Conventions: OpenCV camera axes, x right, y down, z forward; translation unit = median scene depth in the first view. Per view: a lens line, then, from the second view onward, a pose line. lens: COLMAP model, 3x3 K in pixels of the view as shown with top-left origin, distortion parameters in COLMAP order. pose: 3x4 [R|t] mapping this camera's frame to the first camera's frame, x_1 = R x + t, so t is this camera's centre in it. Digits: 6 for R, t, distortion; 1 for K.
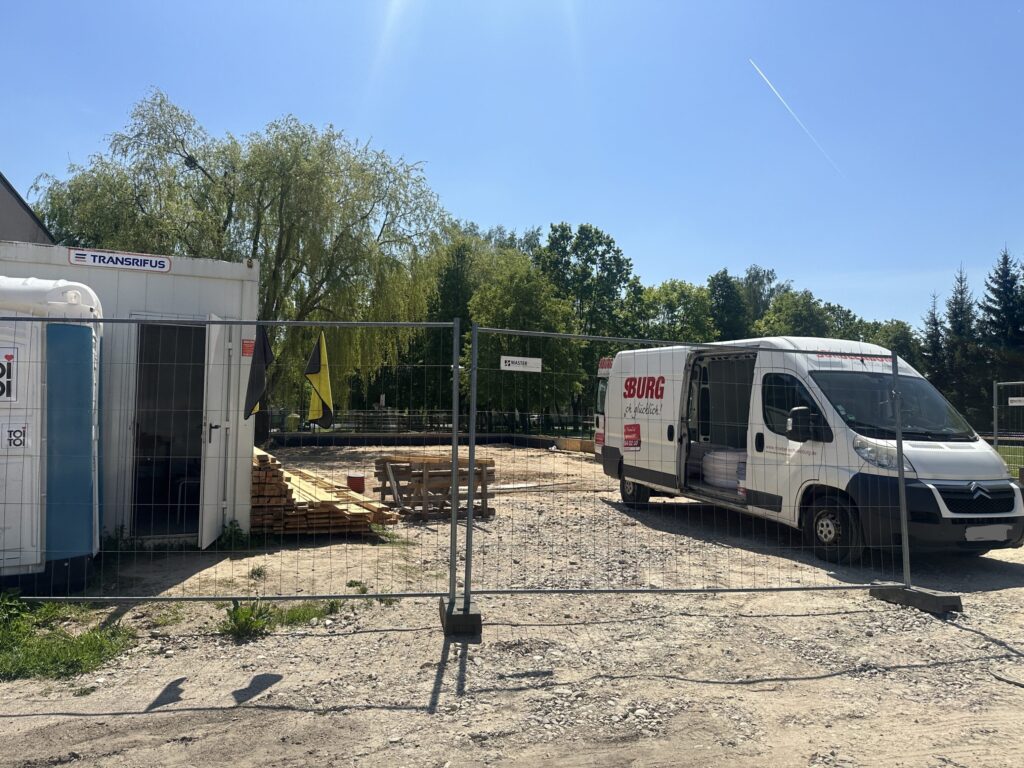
lens RADIAL K [[730.7, 0, 512.0], [0, 730.7, 384.0], [0, 0, 1]] dist [0.064278, -0.076777]
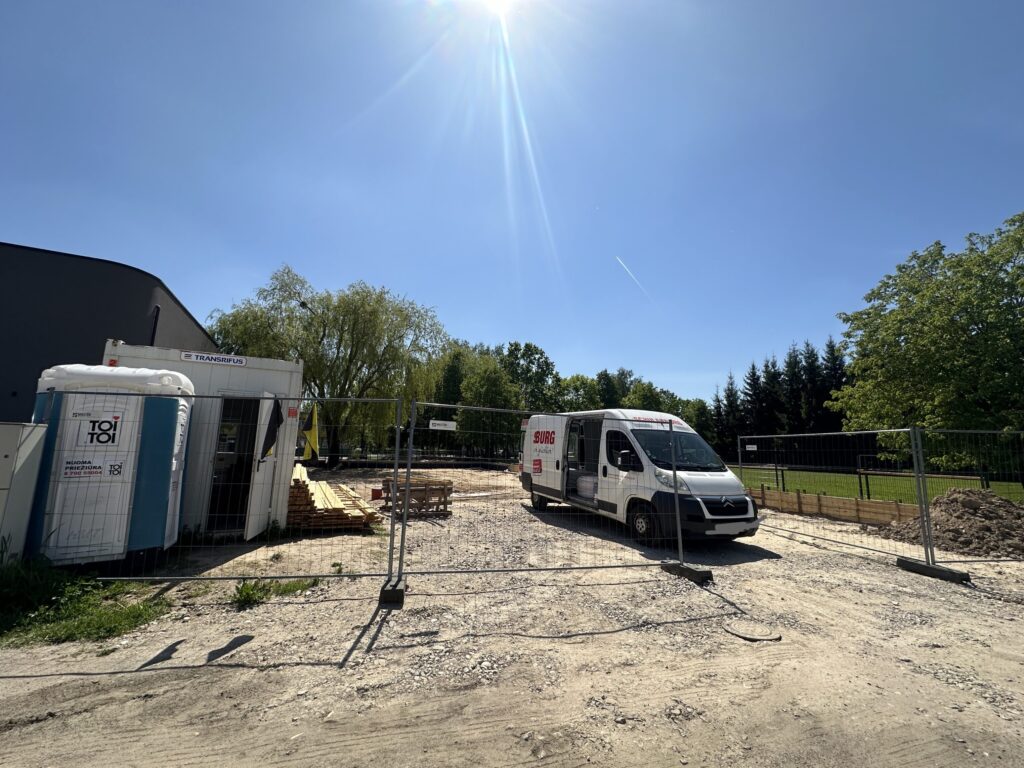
lens RADIAL K [[413.2, 0, 512.0], [0, 413.2, 384.0], [0, 0, 1]] dist [0.002901, 0.000439]
pose [[0.998800, 0.015143, 0.046585, 0.094730], [-0.009733, 0.993404, -0.114255, -0.011535], [-0.048008, 0.113664, 0.992359, 0.055048]]
